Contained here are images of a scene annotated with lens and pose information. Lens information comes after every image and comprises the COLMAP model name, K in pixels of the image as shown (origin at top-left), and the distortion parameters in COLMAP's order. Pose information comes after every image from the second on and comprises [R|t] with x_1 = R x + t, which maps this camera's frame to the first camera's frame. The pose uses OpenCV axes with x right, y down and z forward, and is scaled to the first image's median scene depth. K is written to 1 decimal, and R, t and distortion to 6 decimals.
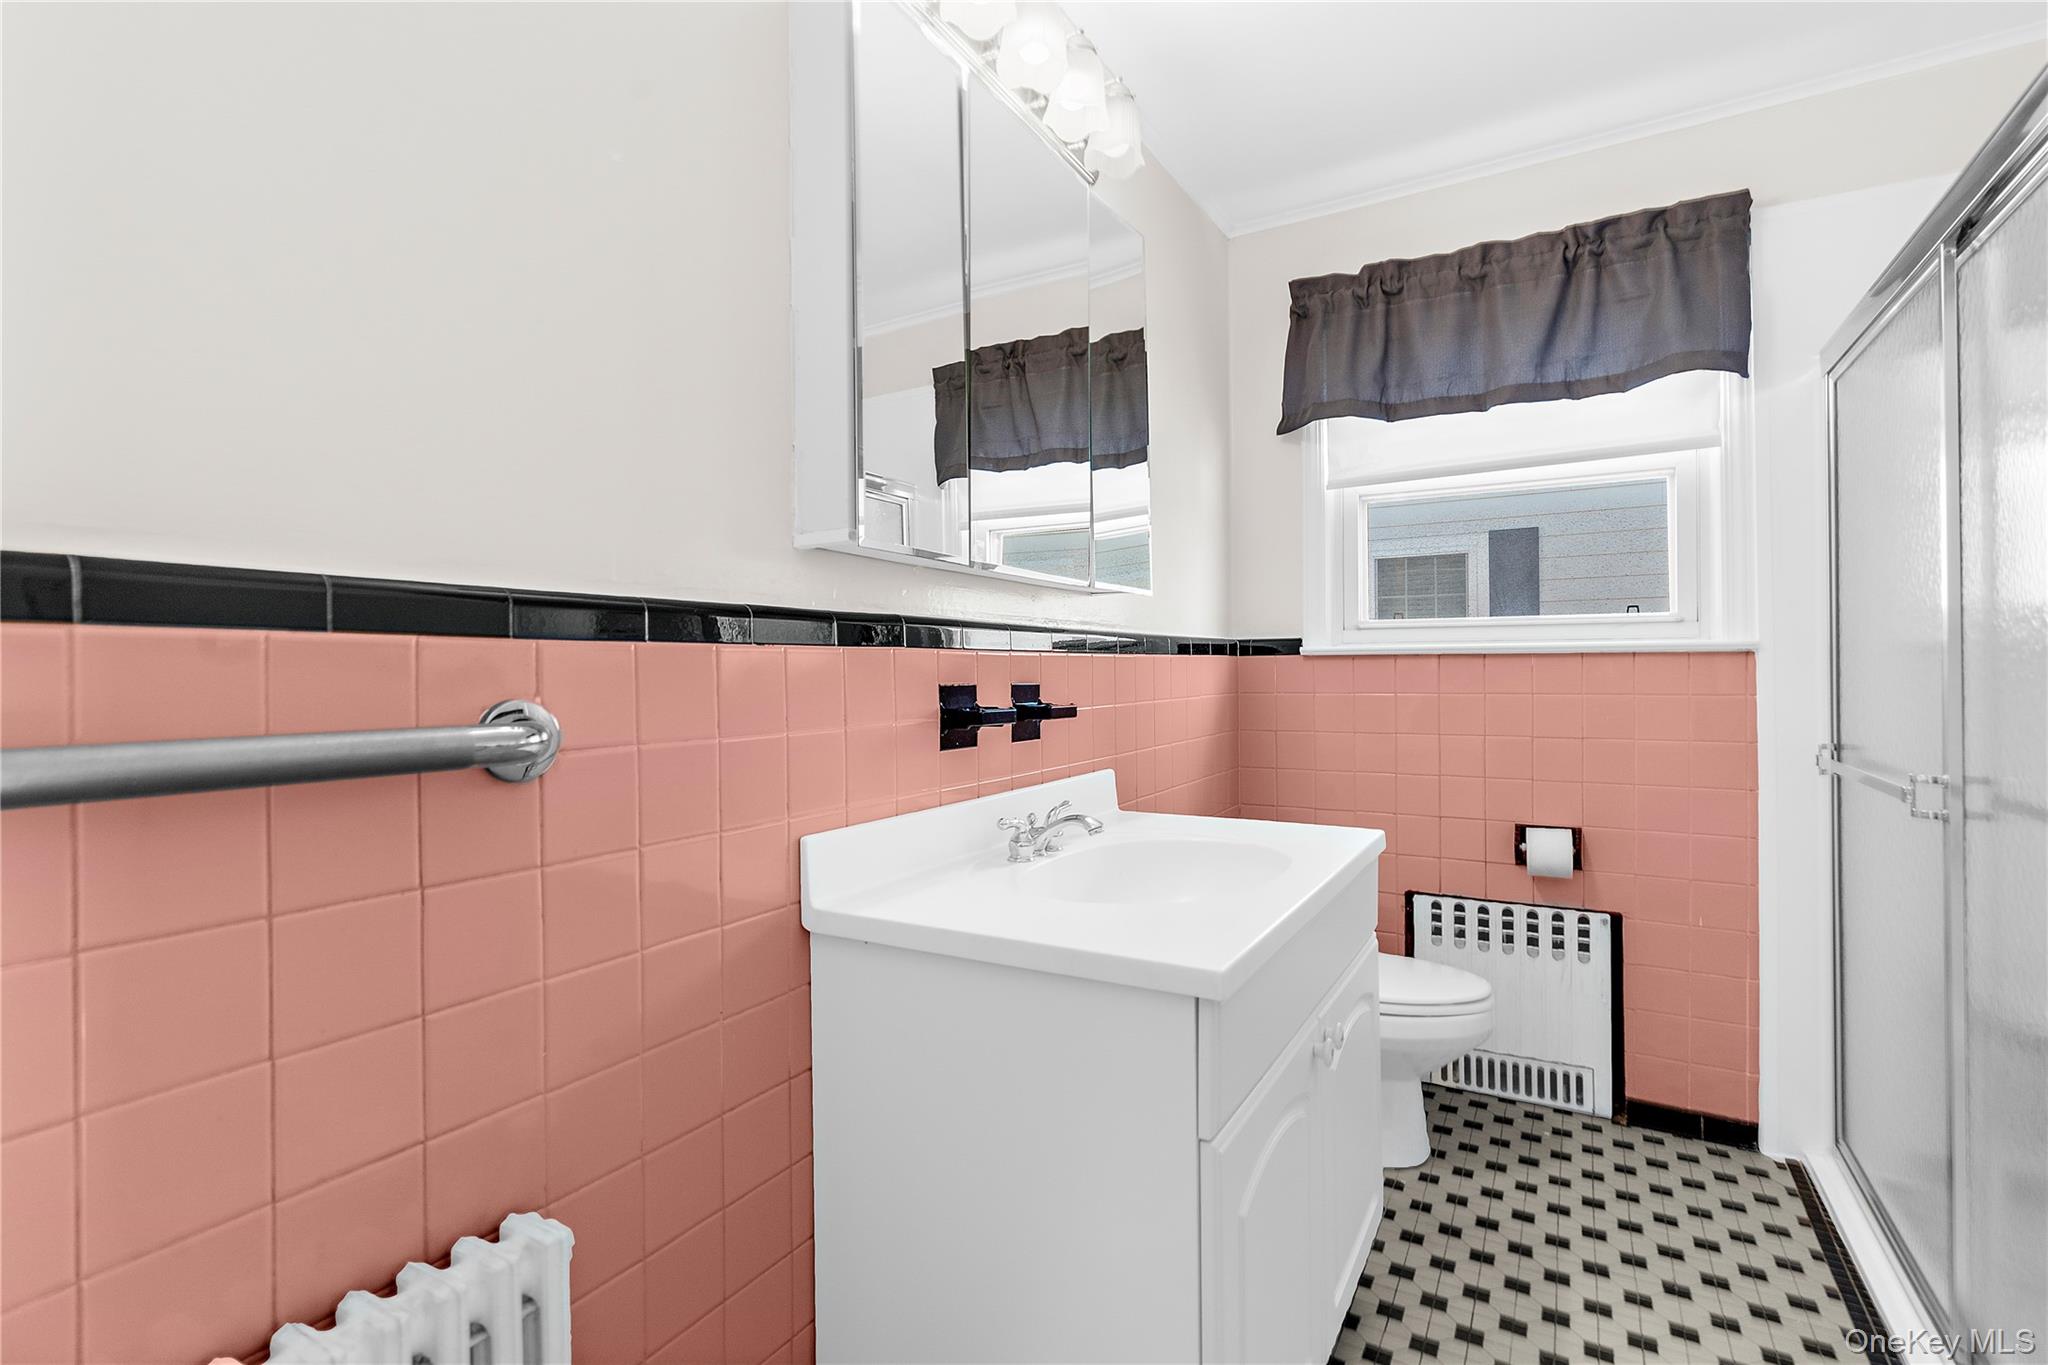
lens RADIAL K [[956.4, 0, 1024.0], [0, 956.4, 682.5], [0, 0, 1]] dist [-0.002938, -0.000068]
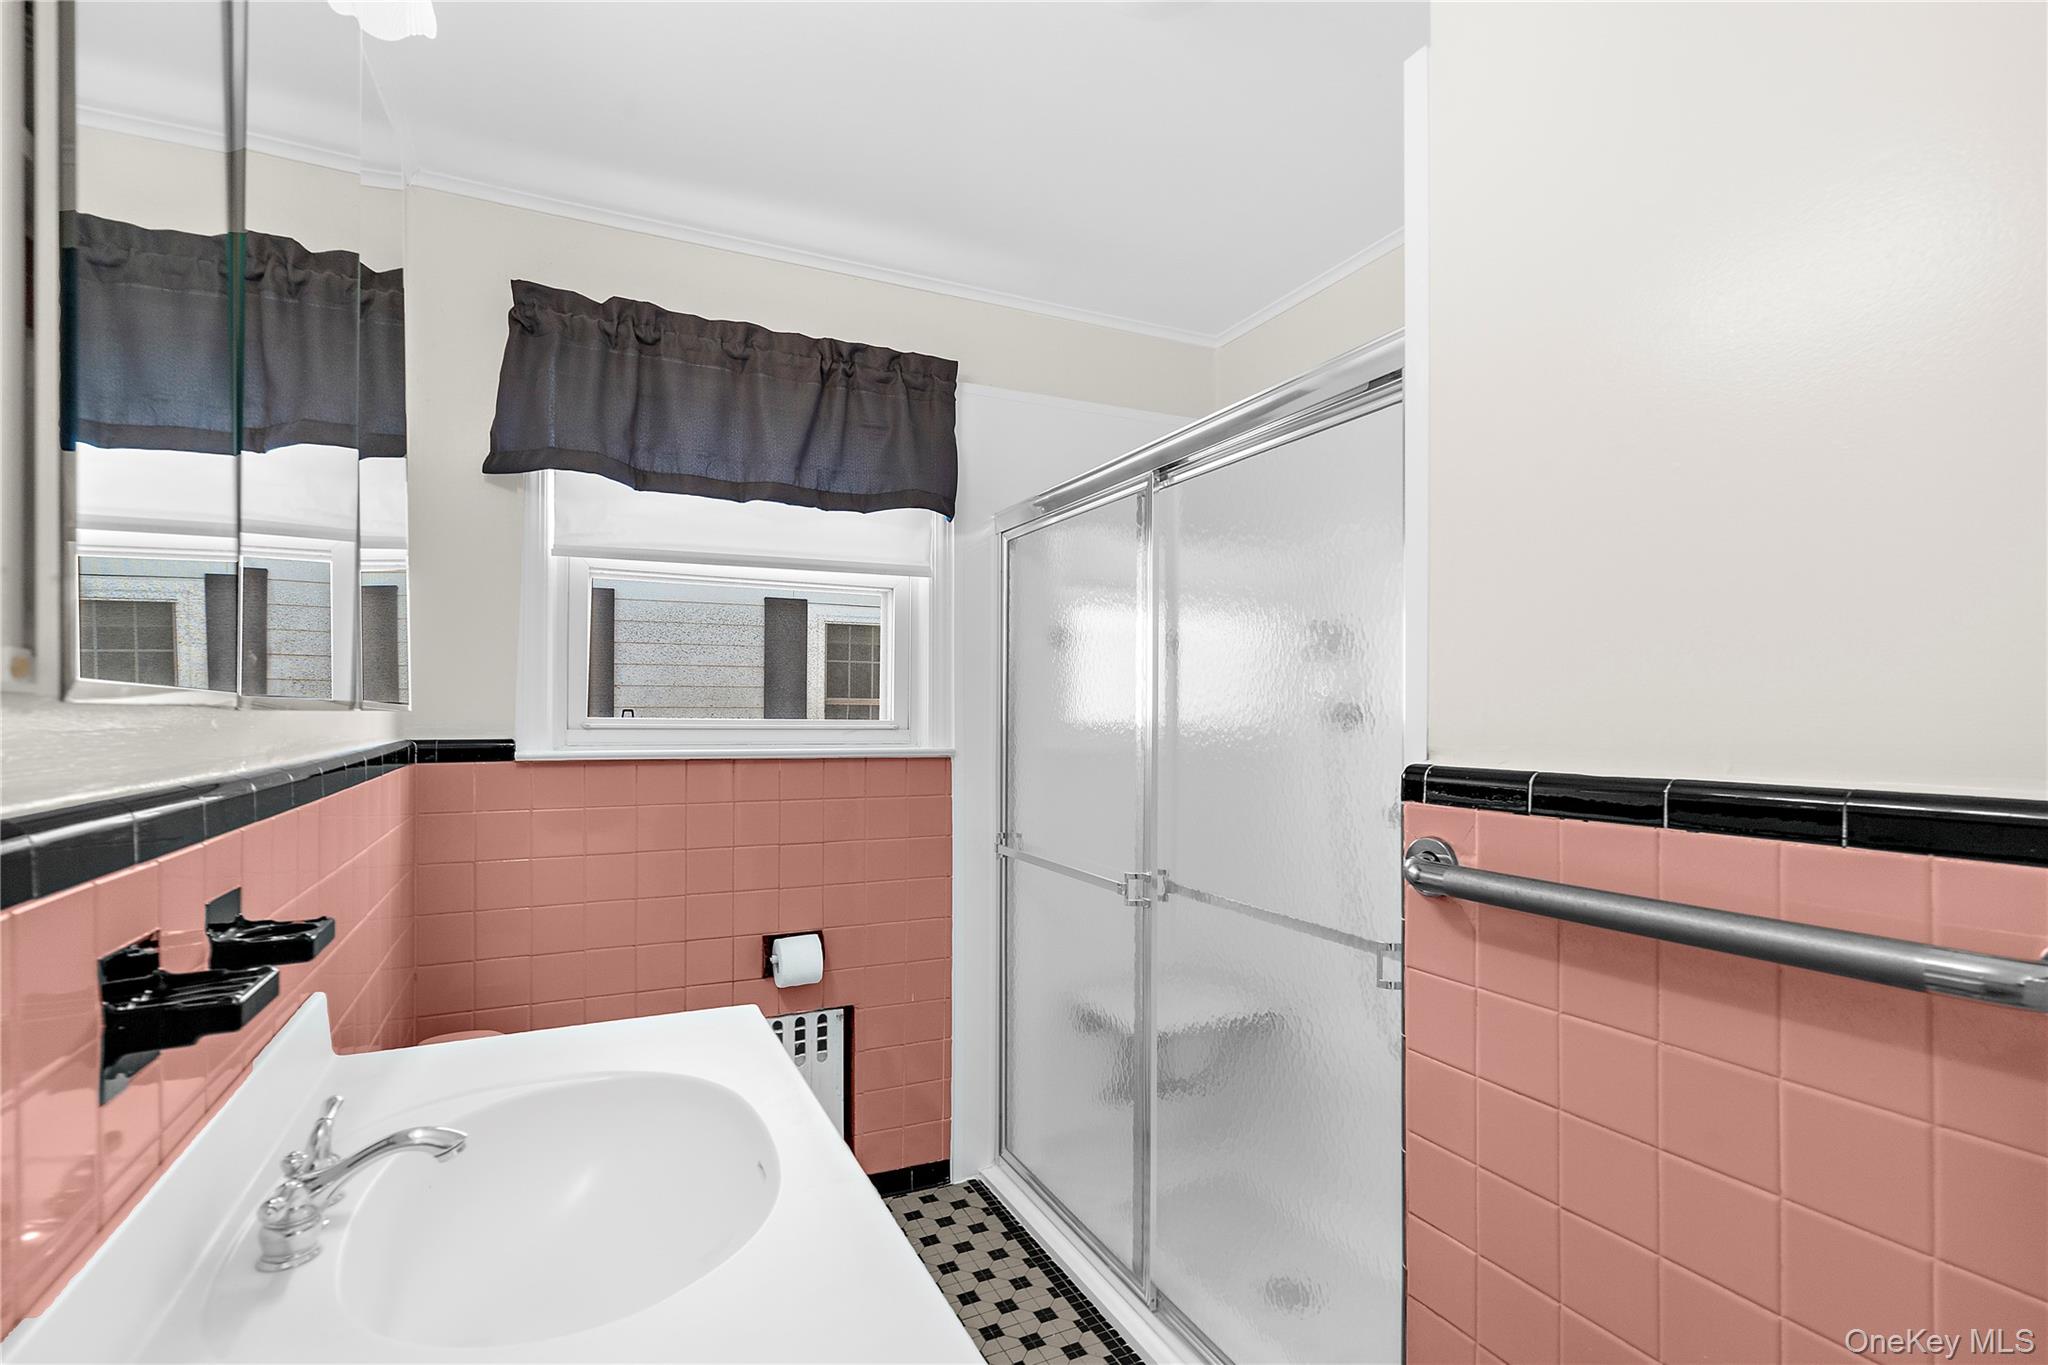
lens RADIAL K [[945.1, 0, 1023.3], [0, 945.1, 728.5], [0, 0, 1]] dist [-0.004051, -0.000159]
pose [[0.561824, -0.001822, 0.827255, -0.130995], [0.001786, 0.999998, 0.000990, -0.063814], [-0.827255, 0.000922, 0.561826, 0.257445]]
